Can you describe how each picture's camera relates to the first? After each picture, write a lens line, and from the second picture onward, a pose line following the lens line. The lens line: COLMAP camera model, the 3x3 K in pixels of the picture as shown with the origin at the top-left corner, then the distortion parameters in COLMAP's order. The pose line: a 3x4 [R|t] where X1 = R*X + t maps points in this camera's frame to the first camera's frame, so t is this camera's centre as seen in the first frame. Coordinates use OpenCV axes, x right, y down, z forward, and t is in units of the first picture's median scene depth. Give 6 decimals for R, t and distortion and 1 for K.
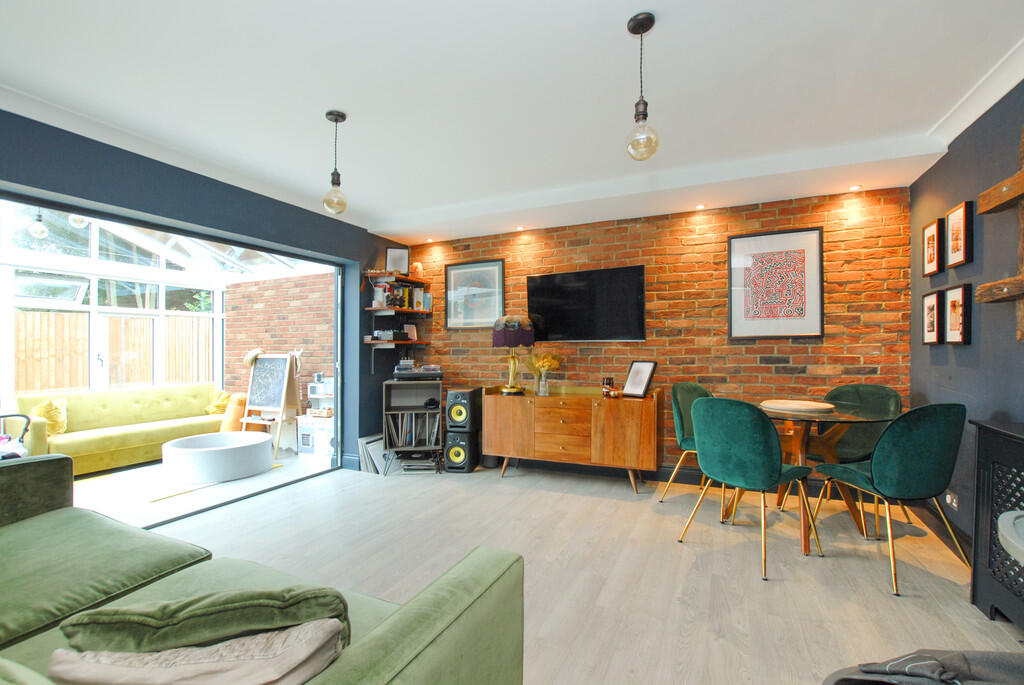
lens RADIAL K [[460.4, 0, 514.0], [0, 460.4, 344.4], [0, 0, 1]] dist [-0.023931, 0.000343]
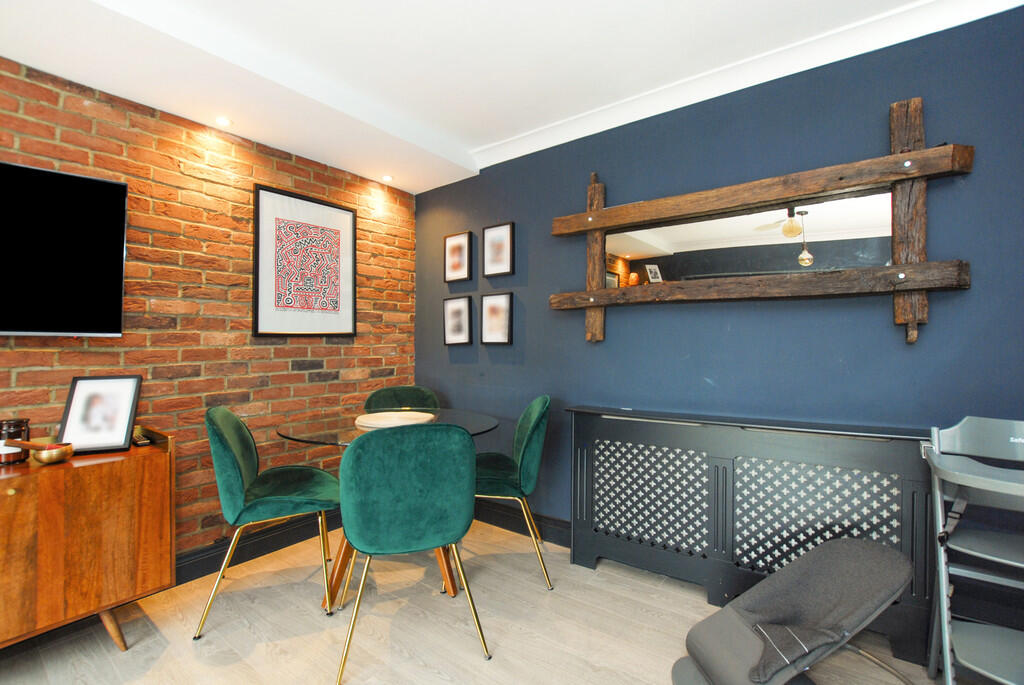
lens RADIAL K [[460.4, 0, 511.3], [0, 460.4, 343.2], [0, 0, 1]] dist [-0.023931, 0.000343]
pose [[0.217902, 0.010182, 0.975918, -0.105397], [0.000769, 0.999943, -0.010604, 0.006350], [-0.975970, 0.003061, 0.217882, 0.491401]]
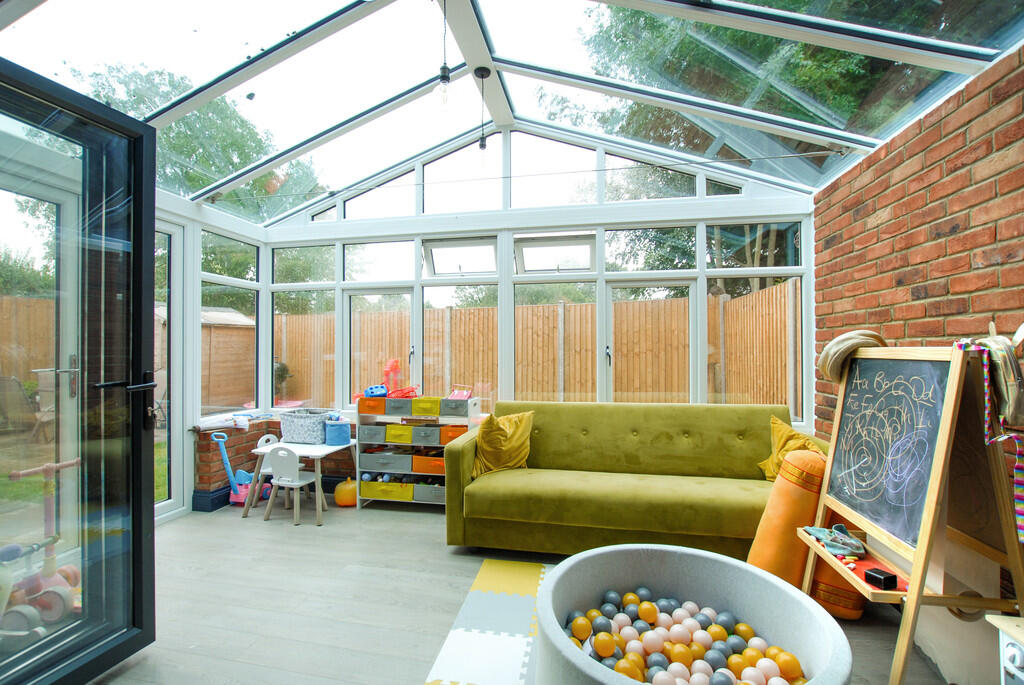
lens RADIAL K [[460.4, 0, 512.1], [0, 460.4, 340.8], [0, 0, 1]] dist [-0.023931, 0.000343]
pose [[0.238760, -0.009258, -0.971035, -0.513382], [0.001363, 0.999957, -0.009198, 0.034174], [0.971078, 0.000872, 0.238762, 1.164378]]
